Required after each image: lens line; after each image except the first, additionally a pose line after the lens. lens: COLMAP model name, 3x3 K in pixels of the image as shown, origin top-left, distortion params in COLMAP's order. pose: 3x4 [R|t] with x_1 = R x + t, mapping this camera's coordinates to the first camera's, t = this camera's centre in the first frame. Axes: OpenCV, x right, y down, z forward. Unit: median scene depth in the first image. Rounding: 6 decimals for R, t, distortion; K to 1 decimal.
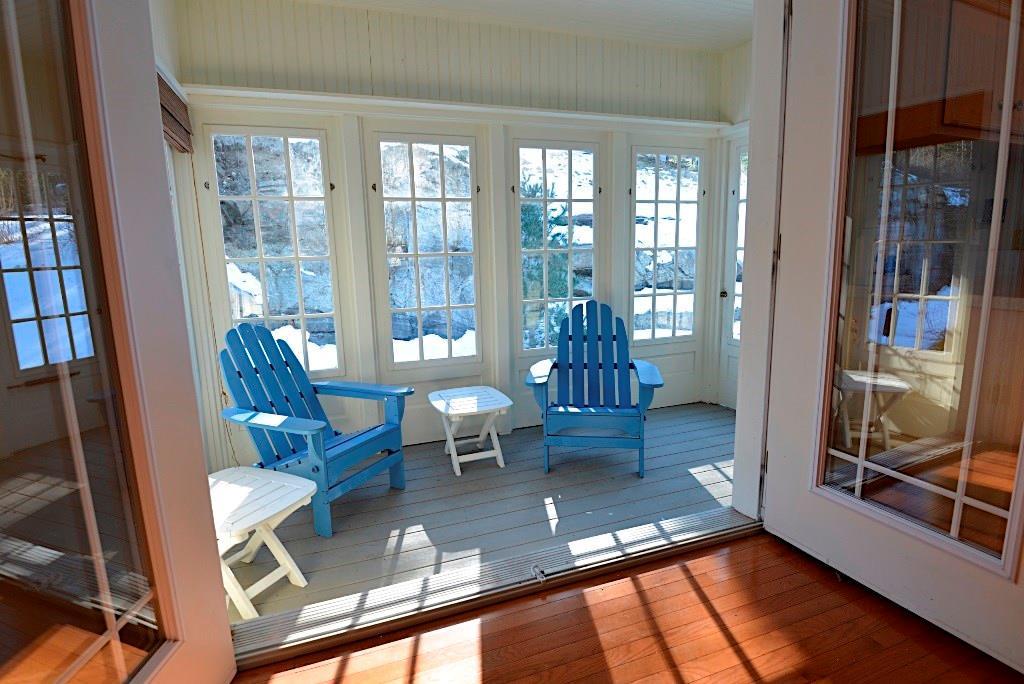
lens RADIAL K [[548.4, 0, 513.1], [0, 548.4, 347.2], [0, 0, 1]] dist [-0.002886, -0.026633]
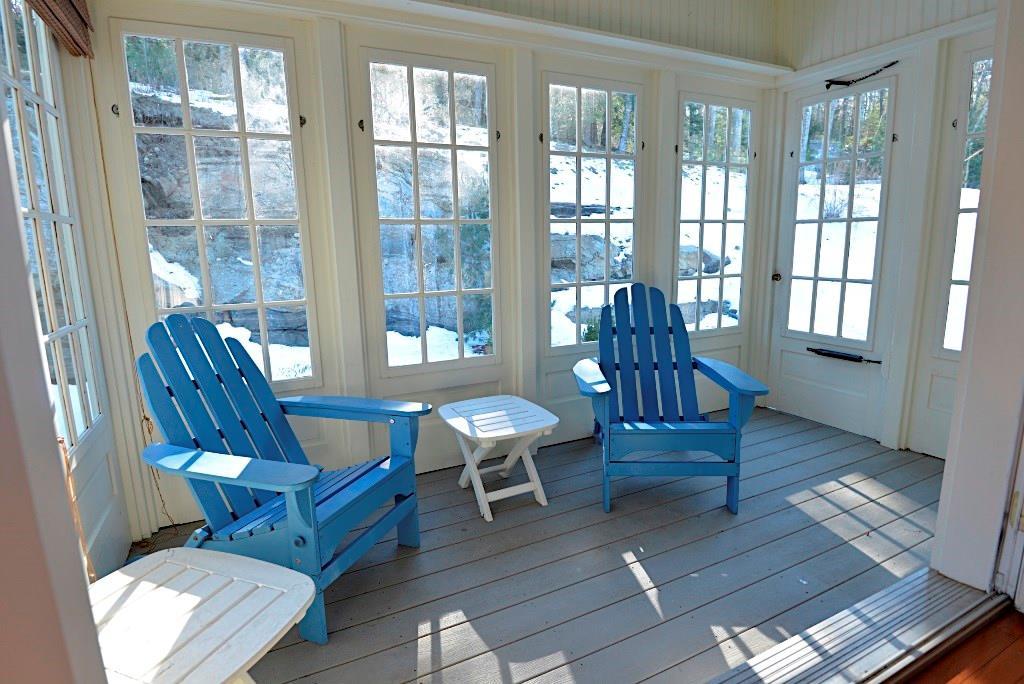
lens RADIAL K [[548.4, 0, 513.1], [0, 548.4, 347.2], [0, 0, 1]] dist [-0.002886, -0.026633]
pose [[0.994649, -0.016047, 0.102054, -0.136872], [0.015379, 0.999855, 0.007328, -0.001845], [-0.102156, -0.005719, 0.994752, 0.269359]]
